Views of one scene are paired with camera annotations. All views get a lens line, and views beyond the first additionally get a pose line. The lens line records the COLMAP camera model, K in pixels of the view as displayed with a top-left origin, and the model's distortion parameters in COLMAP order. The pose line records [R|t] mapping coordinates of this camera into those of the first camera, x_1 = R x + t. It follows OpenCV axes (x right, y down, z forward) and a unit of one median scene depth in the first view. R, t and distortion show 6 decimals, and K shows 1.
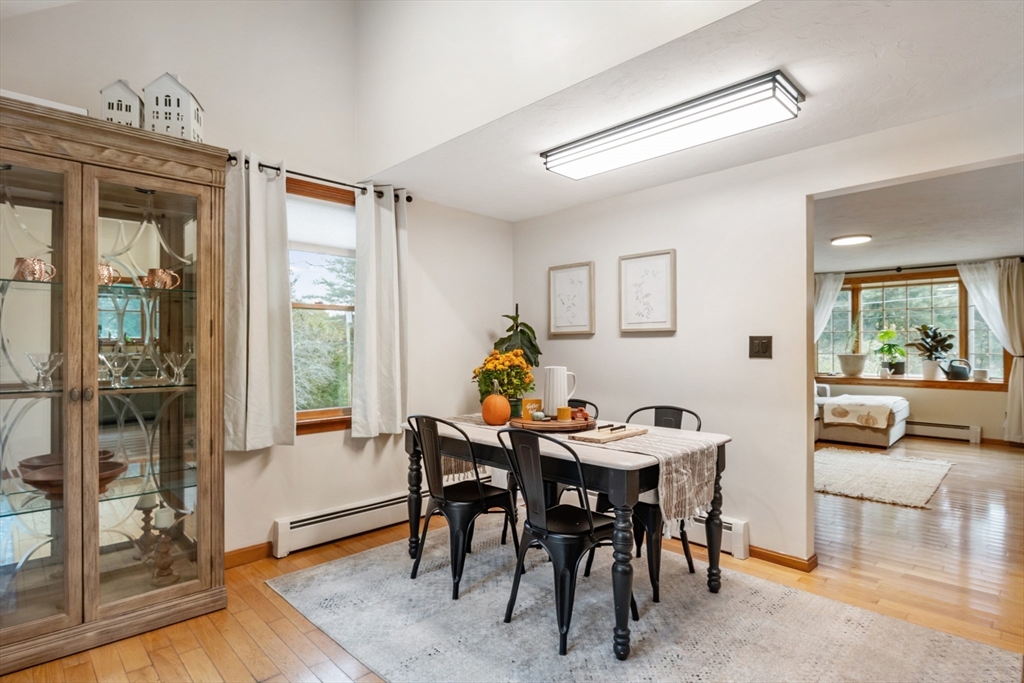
lens RADIAL K [[544.8, 0, 505.9], [0, 544.8, 347.6], [0, 0, 1]] dist [-0.008423, -0.001569]
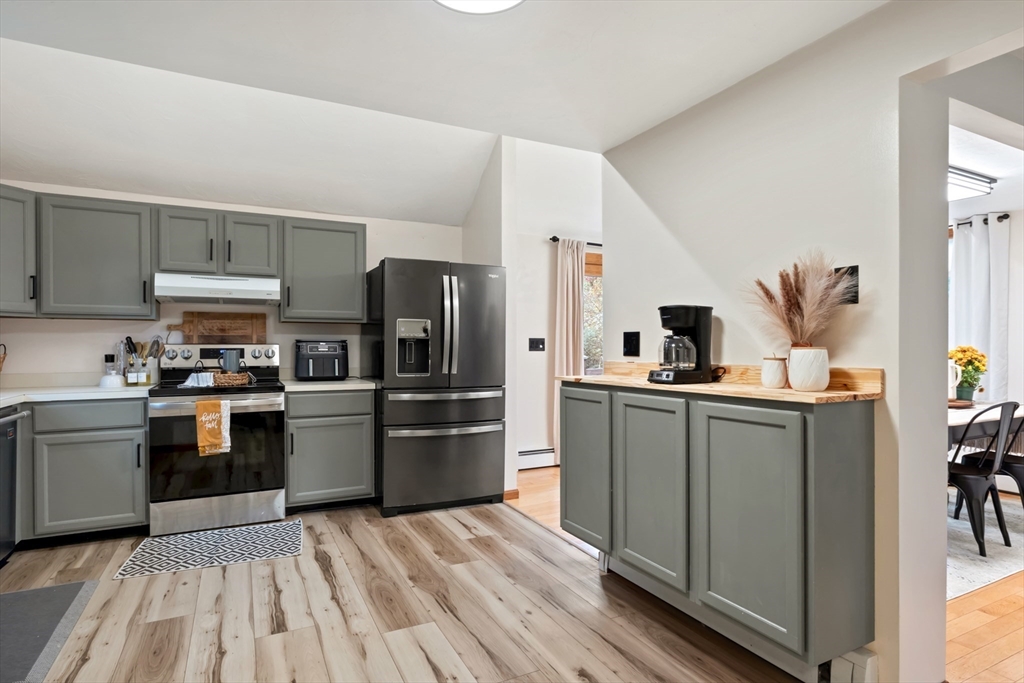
lens RADIAL K [[544.8, 0, 521.8], [0, 544.8, 350.2], [0, 0, 1]] dist [-0.008423, -0.001569]
pose [[-0.258627, 0.010946, -0.965915, 1.470068], [-0.000572, 0.999934, 0.011485, -0.000632], [0.965977, 0.003523, -0.258604, 0.367559]]
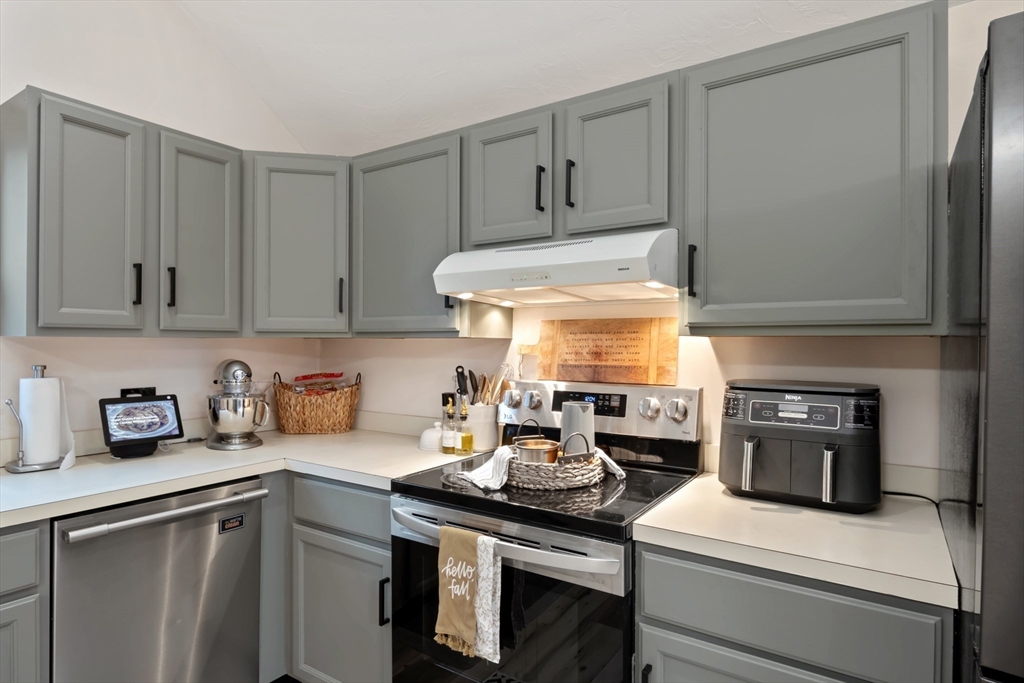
lens RADIAL K [[544.8, 0, 518.0], [0, 544.8, 346.1], [0, 0, 1]] dist [-0.008423, -0.001569]
pose [[-0.970168, 0.001658, -0.242428, 0.655752], [-0.000230, 0.999970, 0.007760, -0.047528], [0.242433, 0.007584, -0.970138, -0.051279]]
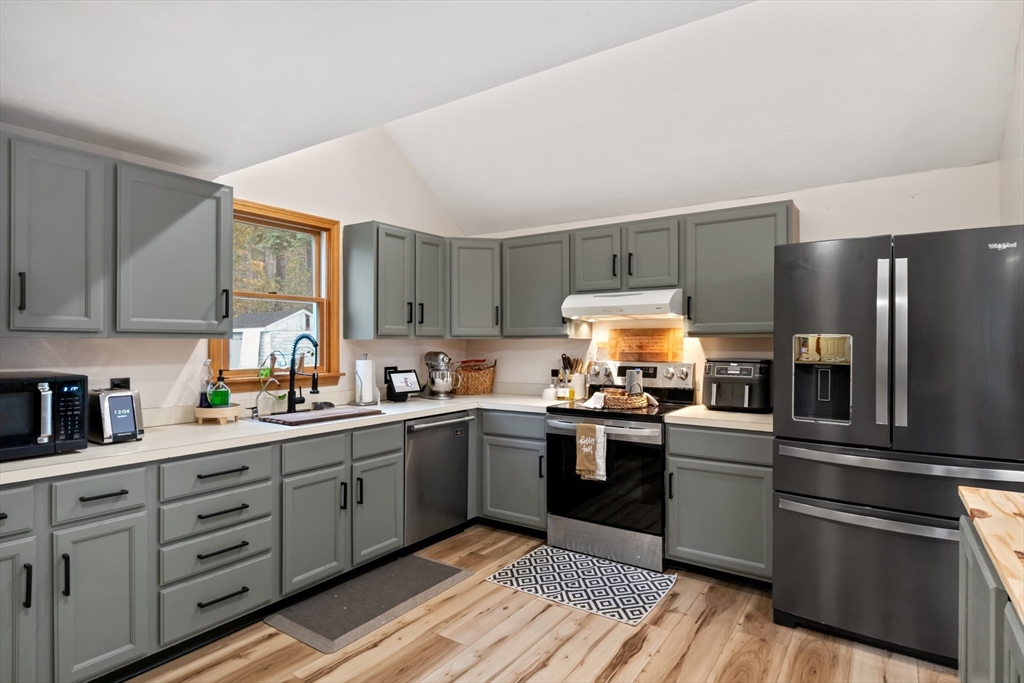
lens RADIAL K [[544.8, 0, 512.9], [0, 544.8, 342.6], [0, 0, 1]] dist [-0.008423, -0.001569]
pose [[-0.975343, 0.006135, -0.220608, 0.961264], [0.005452, 0.999978, 0.003707, -0.048697], [0.220626, 0.002413, -0.975356, 0.481300]]
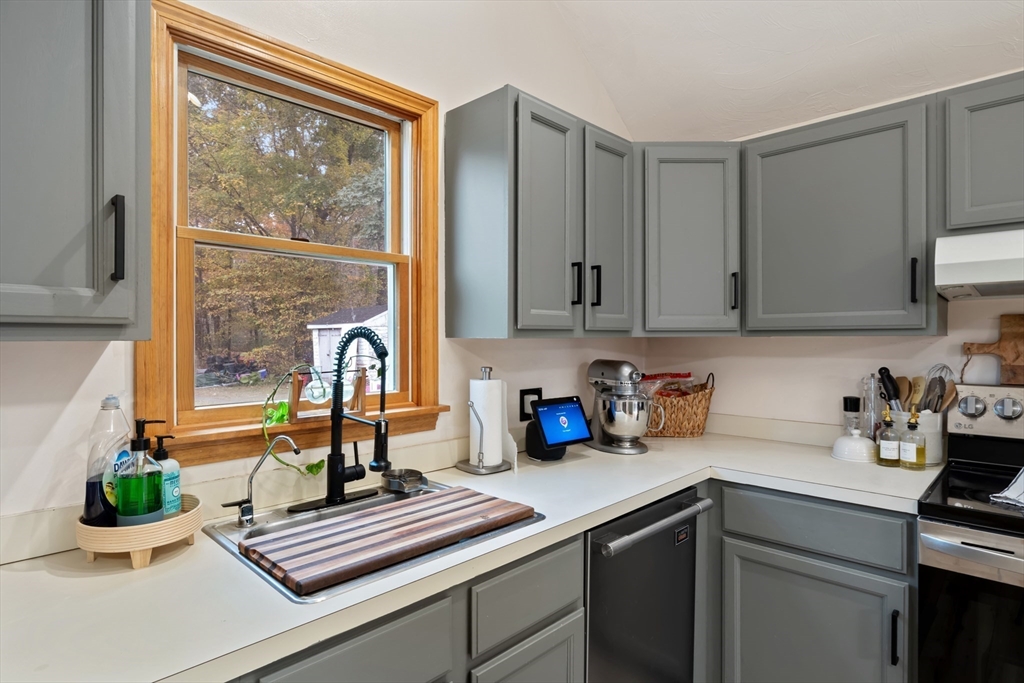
lens RADIAL K [[544.8, 0, 509.2], [0, 544.8, 340.8], [0, 0, 1]] dist [-0.008423, -0.001569]
pose [[-0.999064, 0.006847, -0.042716, 1.015328], [0.006517, 0.999948, 0.007867, -0.054657], [0.042768, 0.007581, -0.999056, -0.151069]]
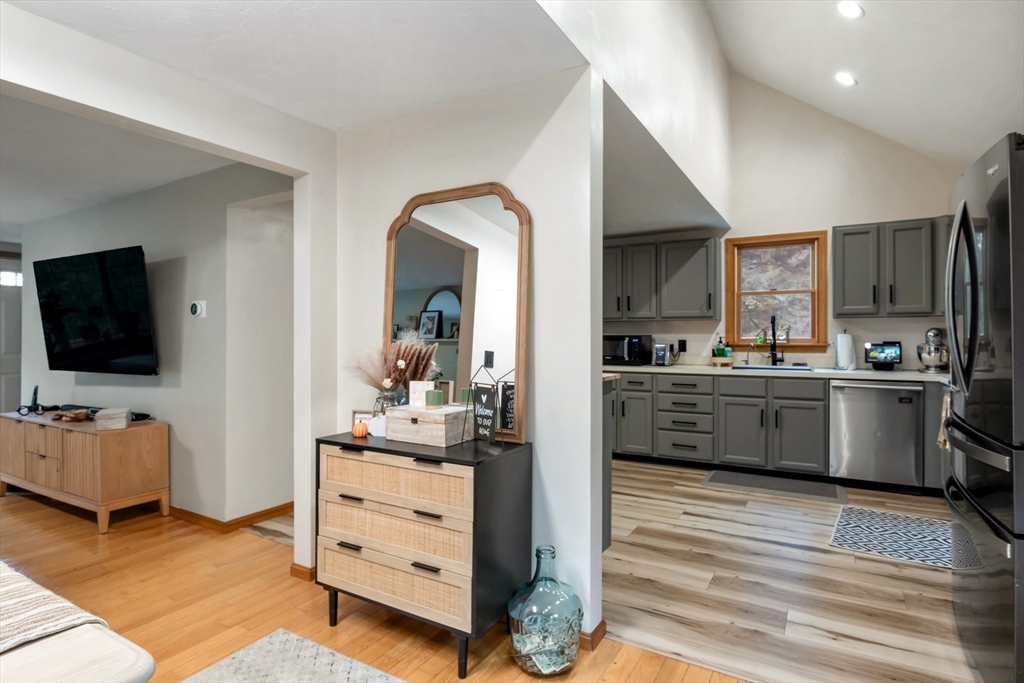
lens RADIAL K [[544.8, 0, 520.6], [0, 544.8, 338.3], [0, 0, 1]] dist [-0.008423, -0.001569]
pose [[-0.309056, 0.001256, 0.951043, -0.136606], [0.002974, 0.999996, -0.000355, -0.000042], [-0.951039, 0.002719, -0.309058, 0.573111]]
